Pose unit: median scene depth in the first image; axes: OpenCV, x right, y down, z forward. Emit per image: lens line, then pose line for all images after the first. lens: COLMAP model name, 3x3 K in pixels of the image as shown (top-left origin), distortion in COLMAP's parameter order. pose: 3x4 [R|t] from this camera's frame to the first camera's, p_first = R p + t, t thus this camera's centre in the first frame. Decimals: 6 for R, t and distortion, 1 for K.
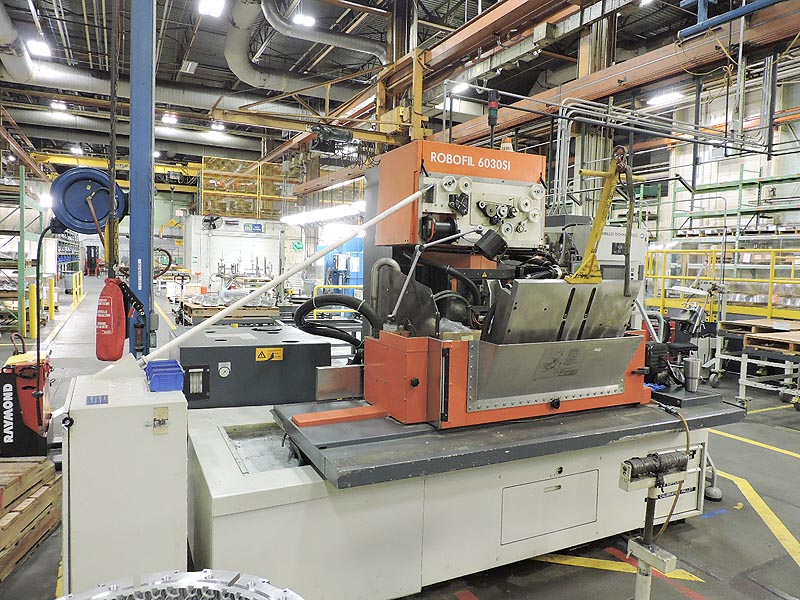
lens RADIAL K [[565.2, 0, 401.9], [0, 565.2, 299.6], [0, 0, 1]] dist [-0.003554, -0.002672]
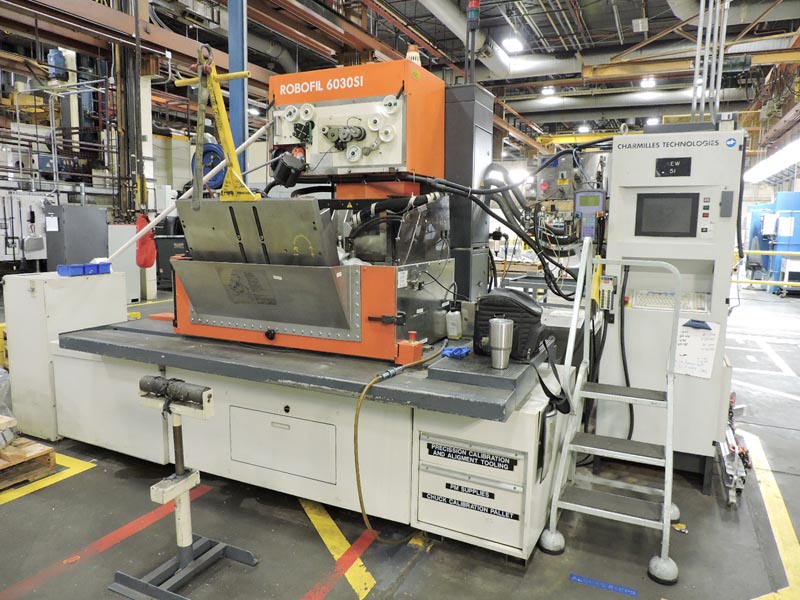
lens RADIAL K [[565.2, 0, 401.7], [0, 565.2, 296.2], [0, 0, 1]] dist [-0.003554, -0.002672]
pose [[0.618352, 0.084642, -0.781330, 0.989781], [-0.052363, 0.996411, 0.066501, 0.040983], [0.784155, -0.000208, 0.620565, 0.510725]]
